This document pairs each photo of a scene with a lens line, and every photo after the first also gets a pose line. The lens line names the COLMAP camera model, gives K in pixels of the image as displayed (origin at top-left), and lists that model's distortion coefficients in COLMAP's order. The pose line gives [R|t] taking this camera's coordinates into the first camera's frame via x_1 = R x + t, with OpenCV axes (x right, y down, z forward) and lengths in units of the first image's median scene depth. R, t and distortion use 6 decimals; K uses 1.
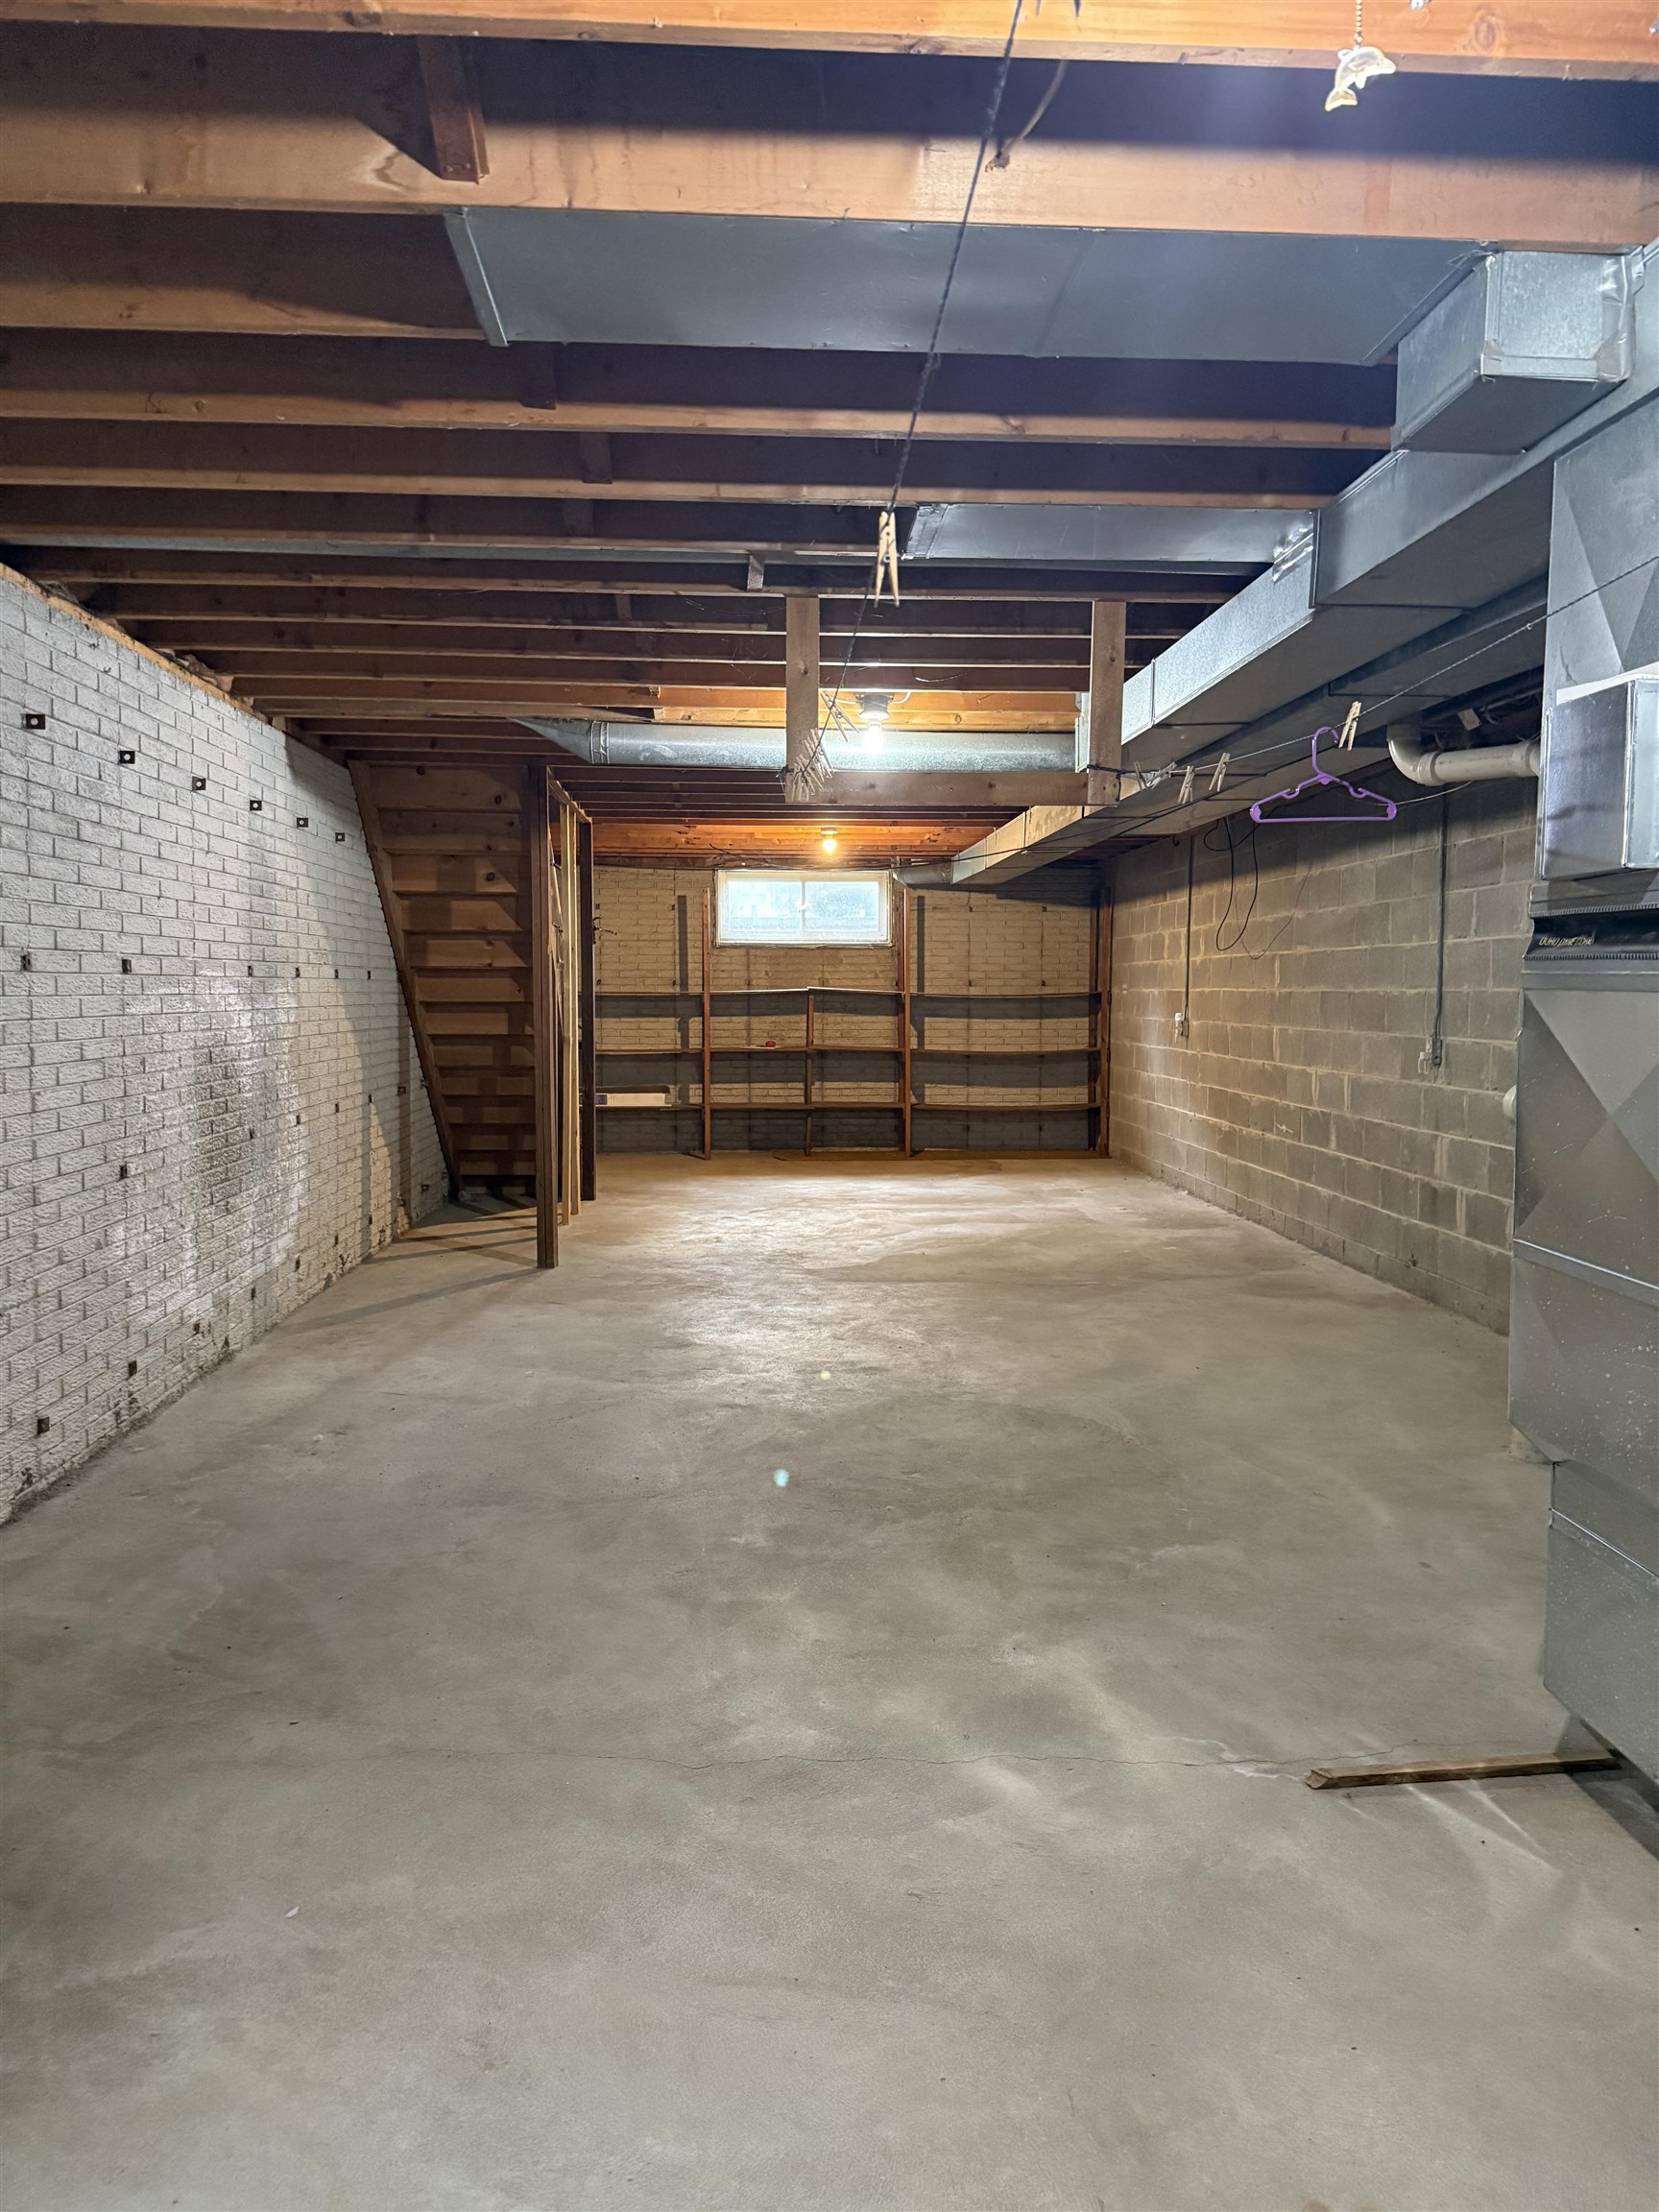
lens RADIAL K [[1556.7, 0, 778.6], [0, 1556.7, 1095.5], [0, 0, 1]] dist [0.082521, -0.092616]
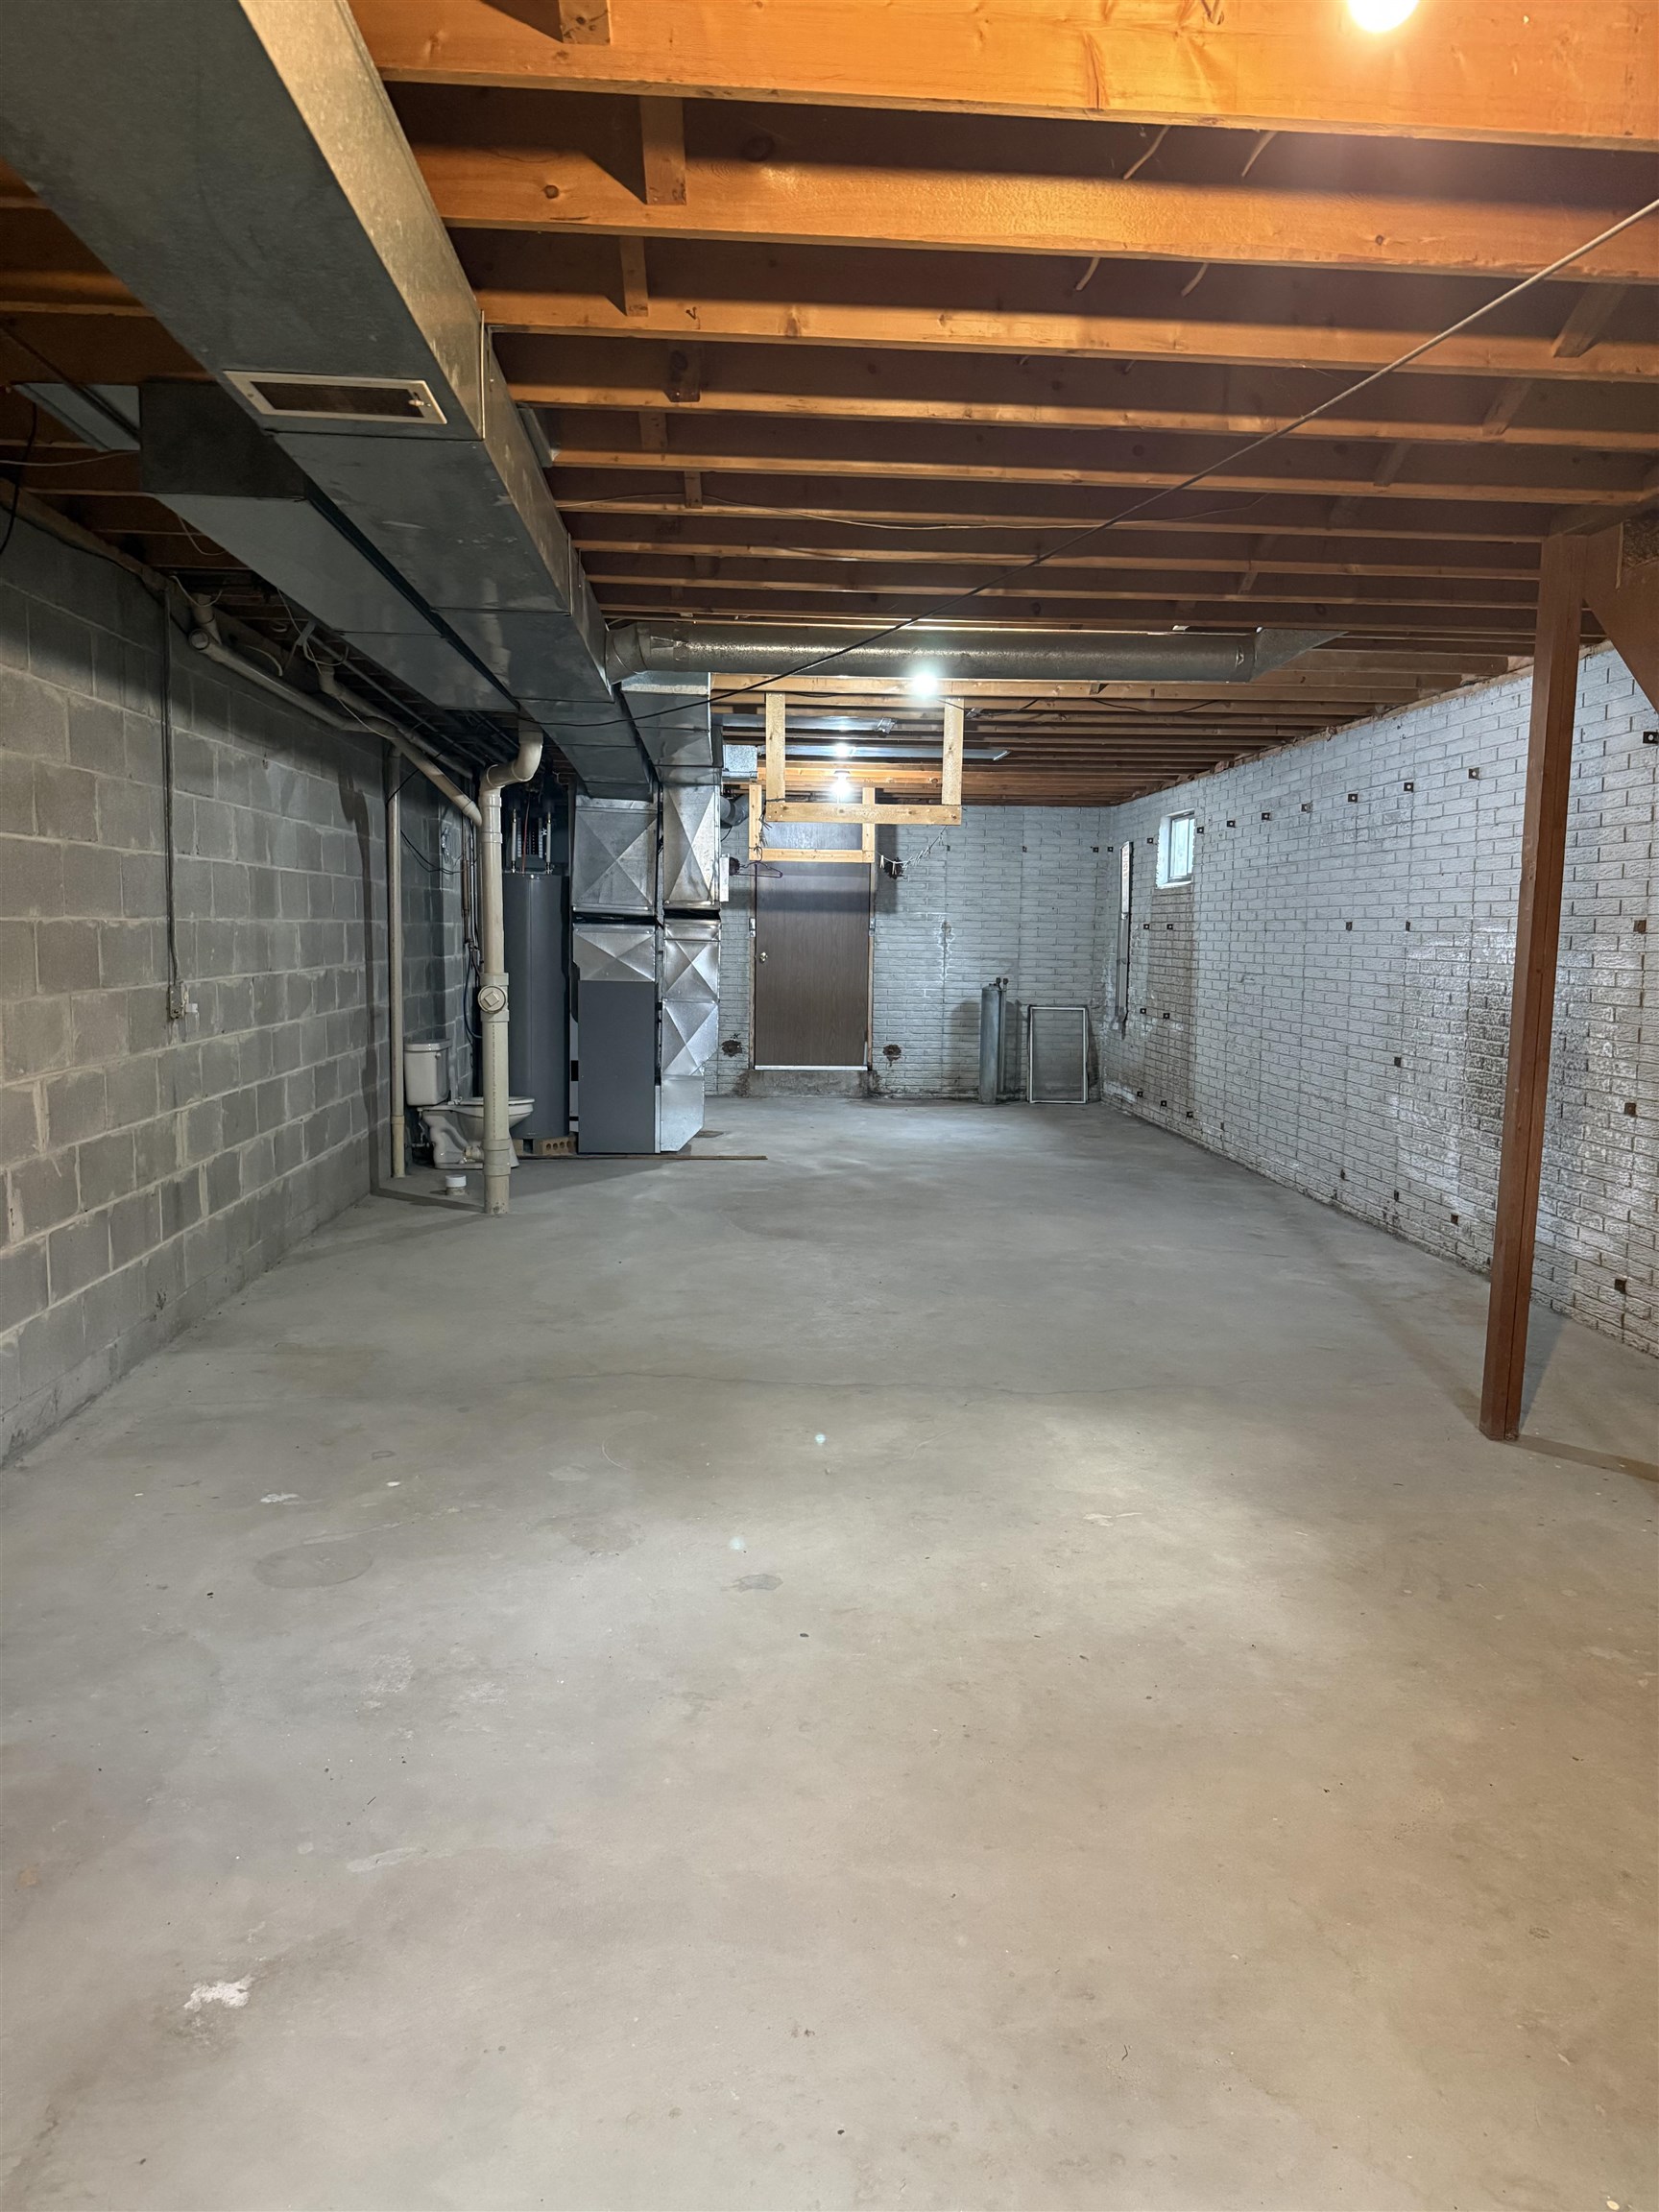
lens RADIAL K [[1556.7, 0, 830.8], [0, 1556.7, 1107.1], [0, 0, 1]] dist [0.082521, -0.092616]
pose [[-0.999153, -0.016540, -0.037668, 0.133902], [-0.023202, 0.982664, 0.183938, -0.124189], [0.033973, 0.184657, -0.982216, 1.758557]]
